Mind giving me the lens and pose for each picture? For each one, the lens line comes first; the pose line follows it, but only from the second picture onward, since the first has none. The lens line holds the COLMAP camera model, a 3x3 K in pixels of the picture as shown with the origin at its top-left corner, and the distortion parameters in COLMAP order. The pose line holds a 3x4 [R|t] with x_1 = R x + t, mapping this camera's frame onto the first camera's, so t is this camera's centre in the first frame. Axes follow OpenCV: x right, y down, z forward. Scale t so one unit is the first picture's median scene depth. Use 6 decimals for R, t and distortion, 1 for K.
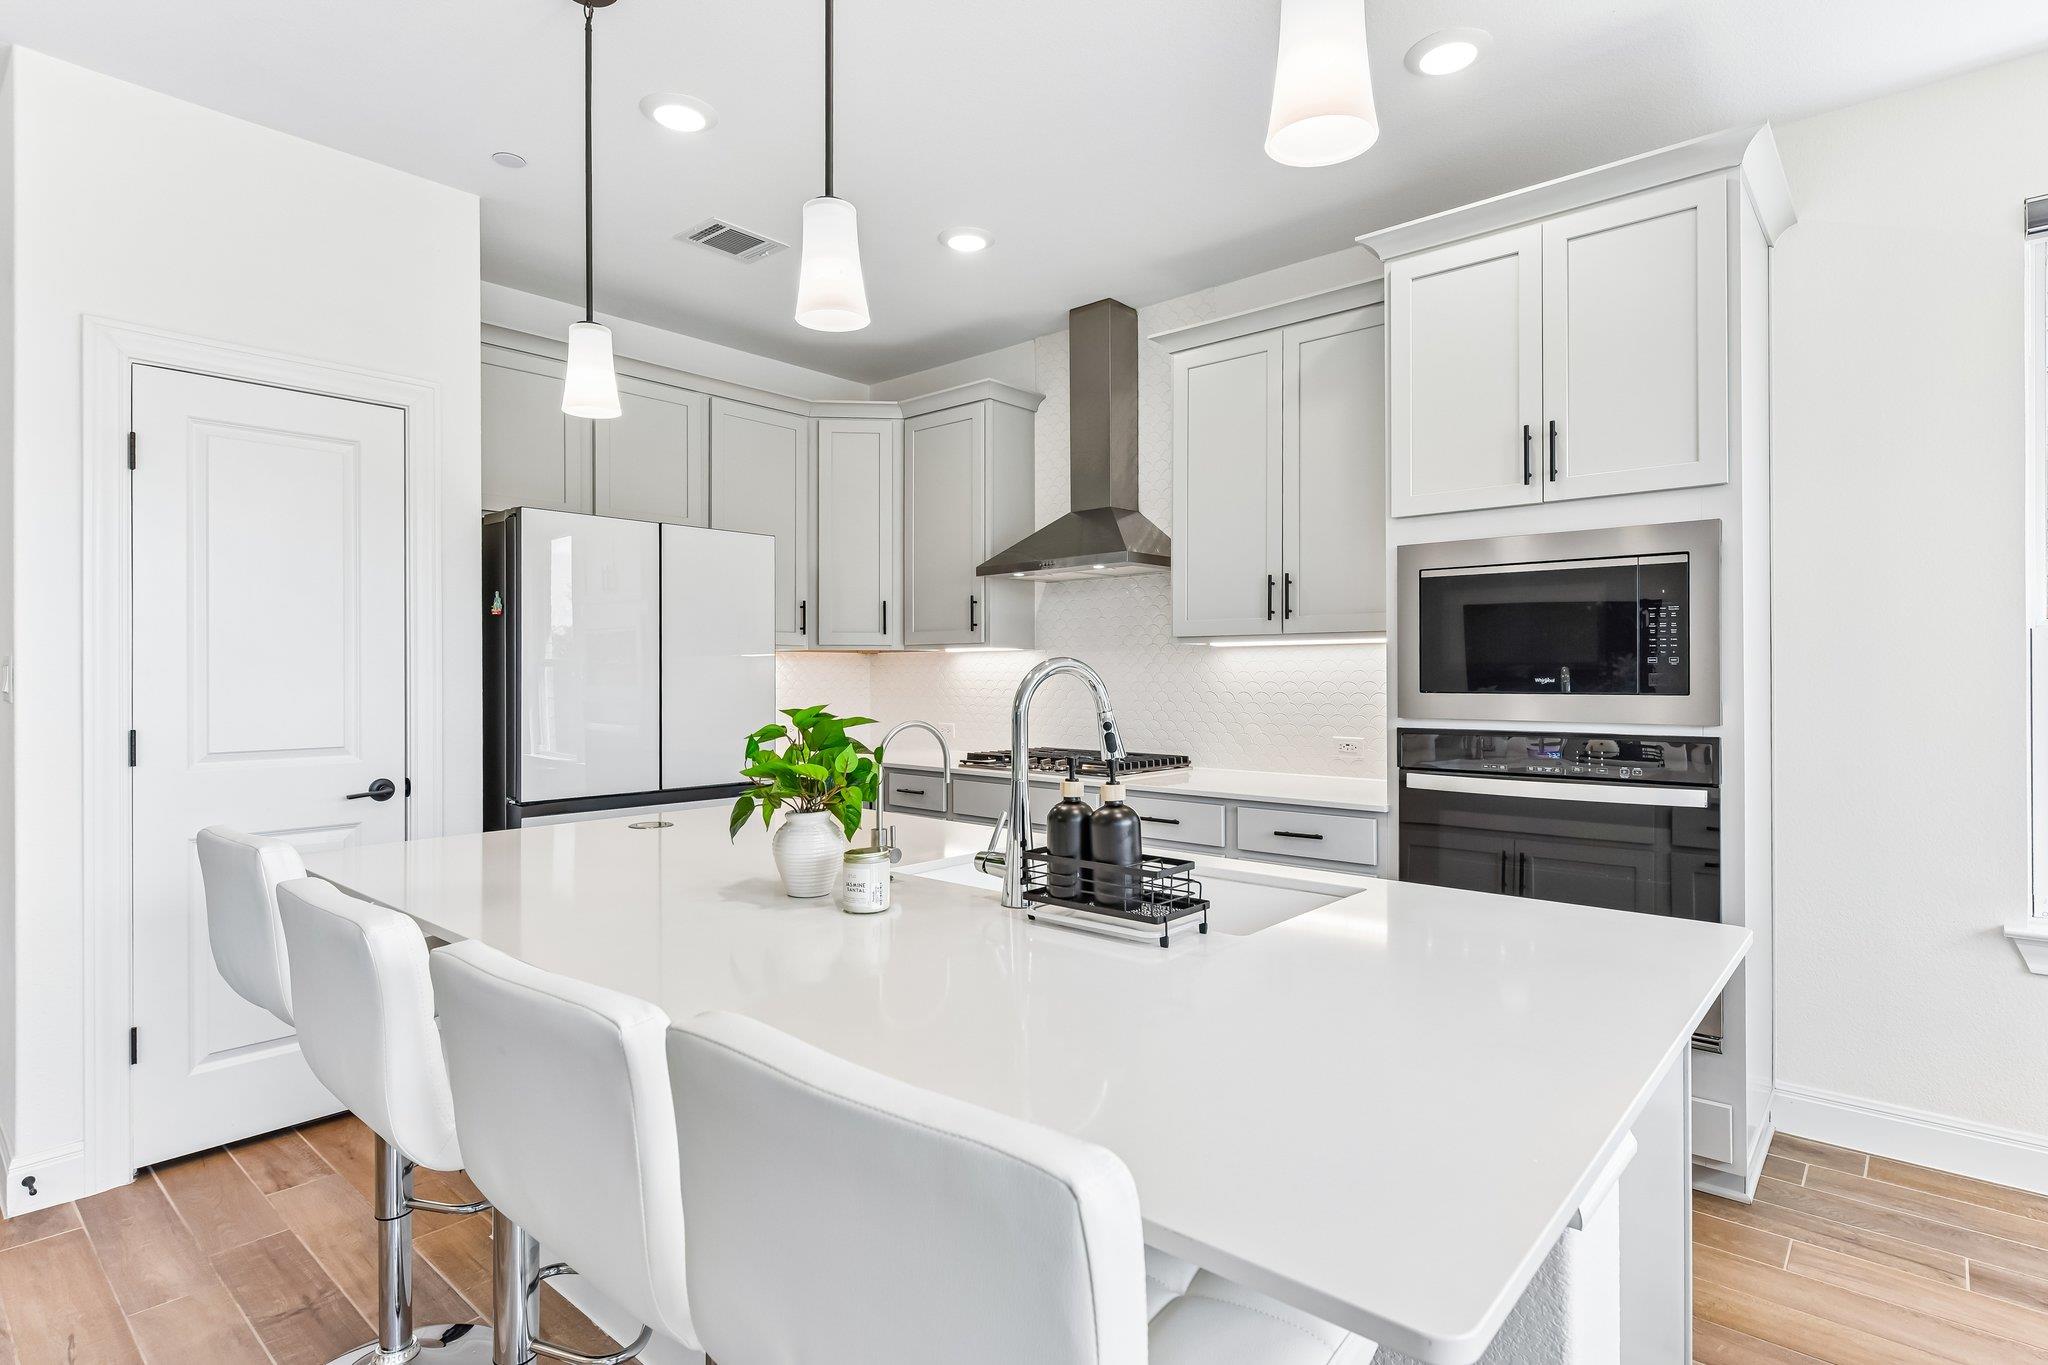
lens RADIAL K [[1041.9, 0, 1052.3], [0, 1041.9, 670.6], [0, 0, 1]] dist [0.004579, 0.000131]
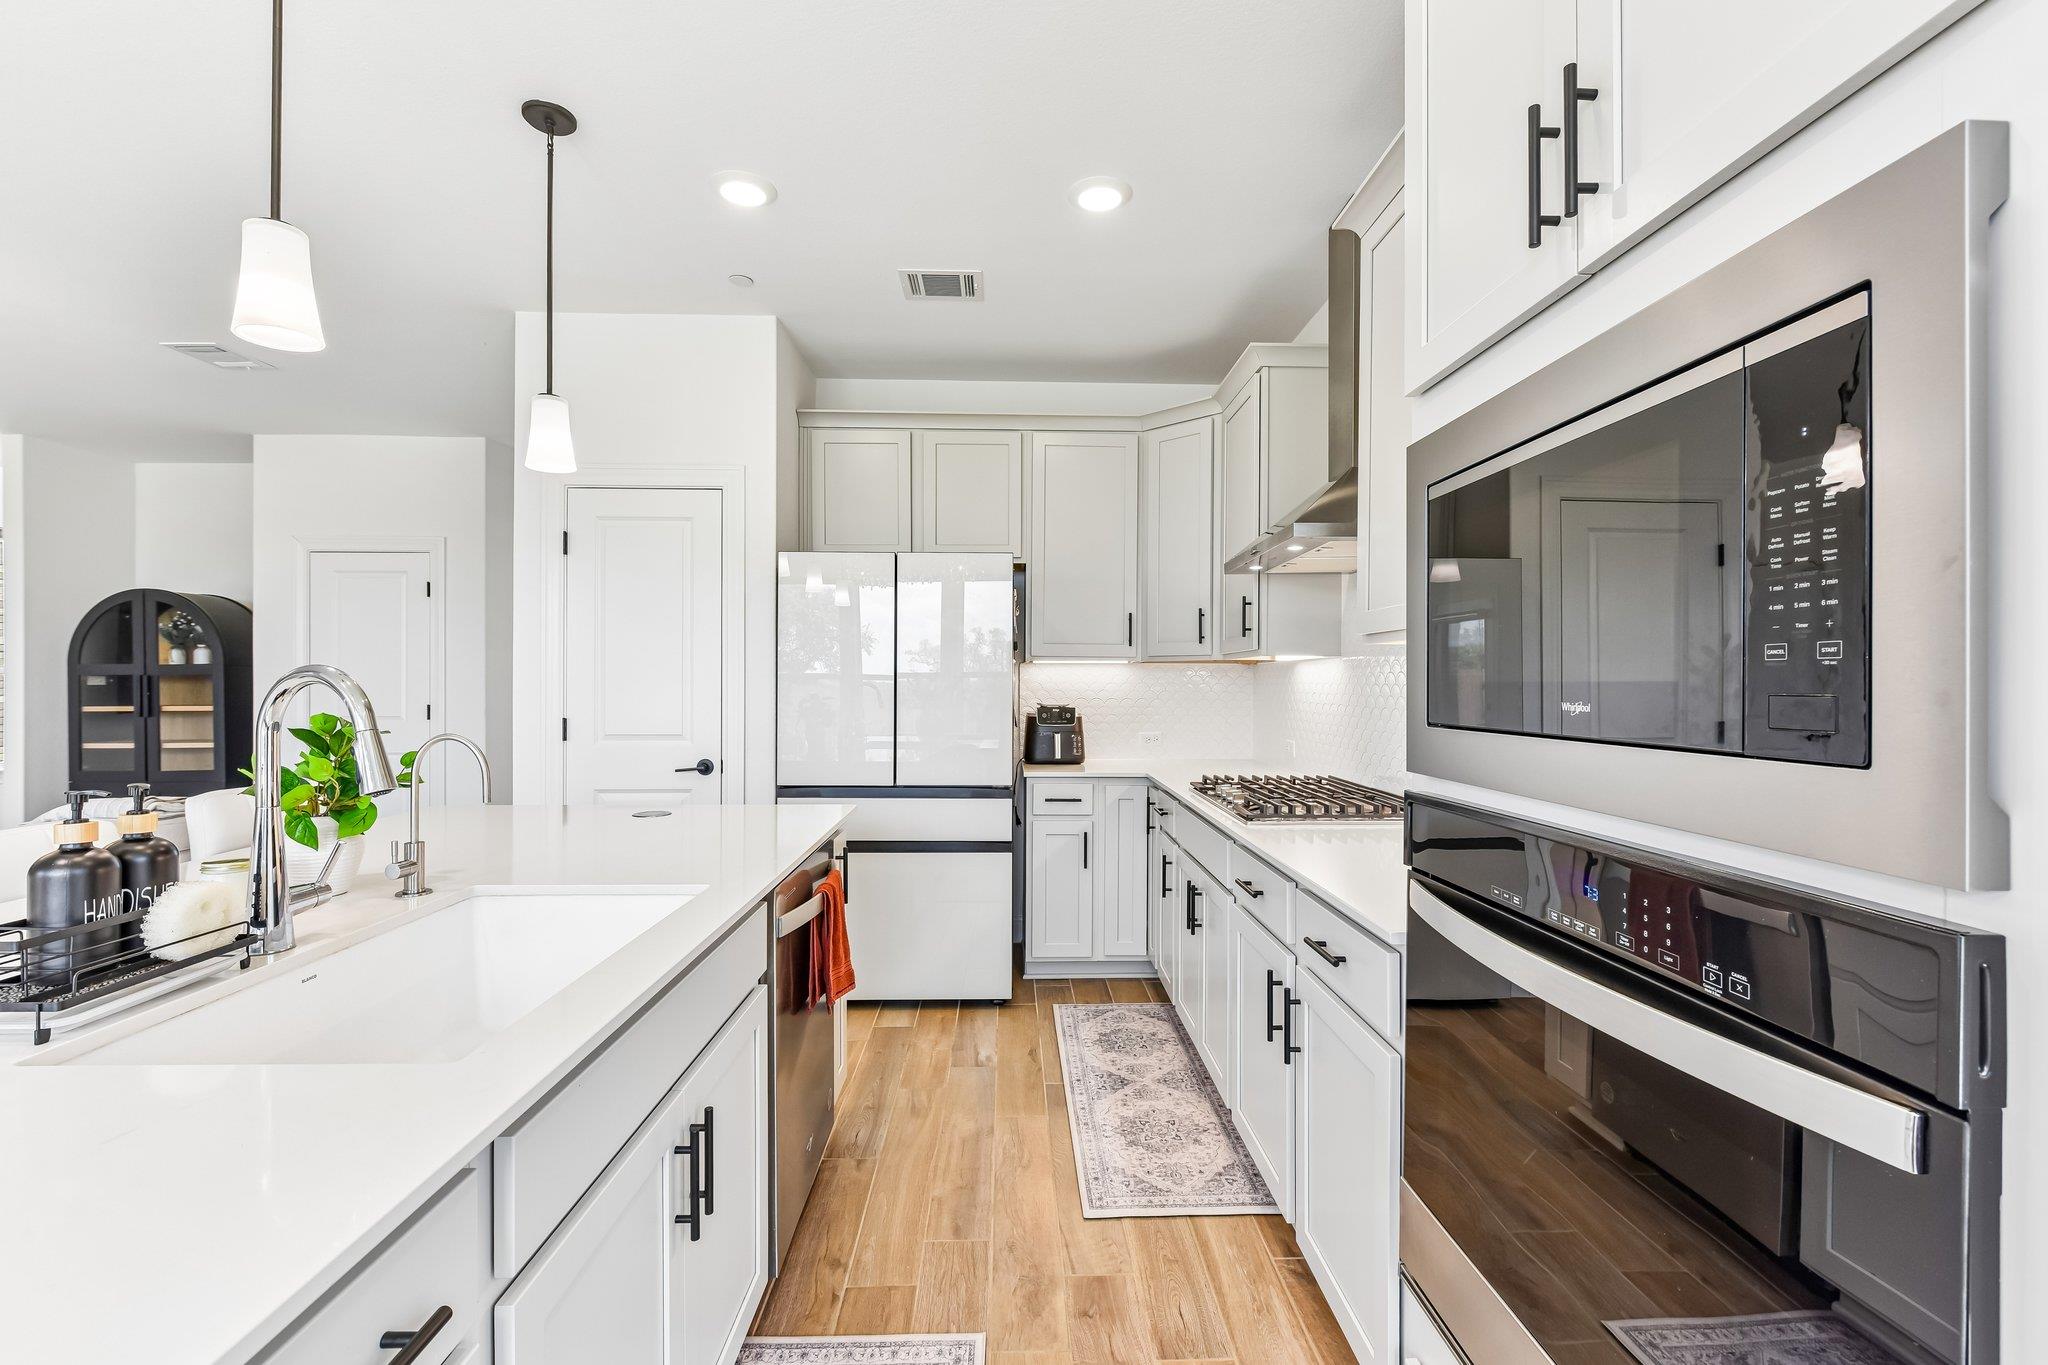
lens RADIAL K [[877.6, 0, 1030.1], [0, 877.6, 686.9], [0, 0, 1]] dist [-0.003469, 0.000096]
pose [[0.676696, 0.006317, -0.736235, 0.583806], [-0.001285, 0.999972, 0.007399, -0.001028], [0.736261, -0.004061, 0.676685, 0.611404]]
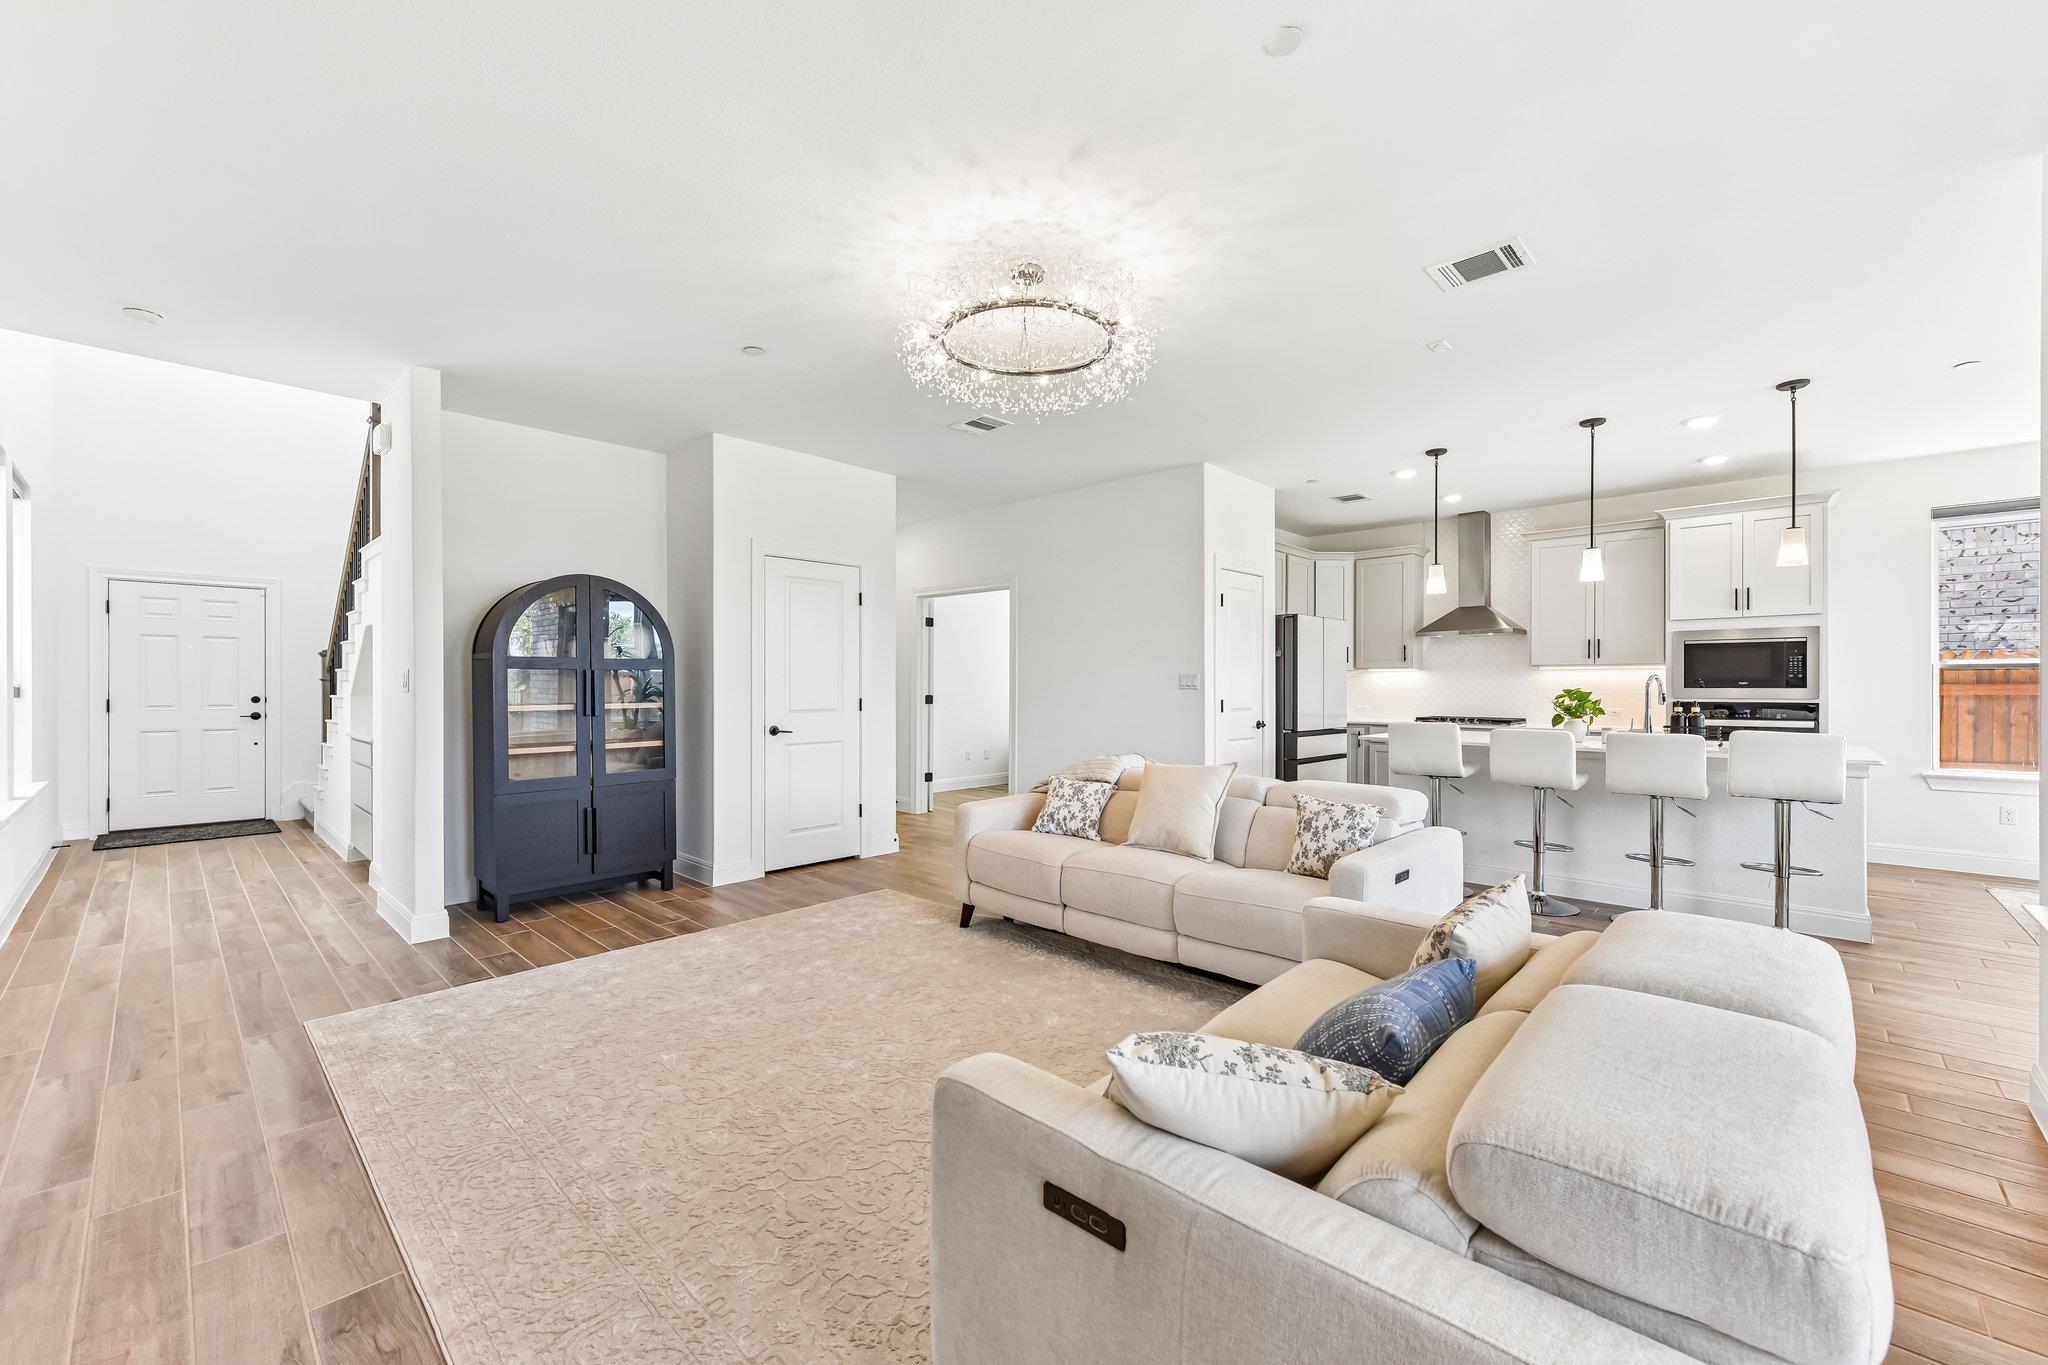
lens RADIAL K [[817.5, 0, 1036.5], [0, 817.5, 686.0], [0, 0, 1]] dist [0.005526, -0.001286]
pose [[0.998980, 0.002477, -0.045091, -1.267055], [-0.002310, 0.999990, 0.003749, 0.013954], [0.045100, -0.003641, 0.998976, -1.211714]]
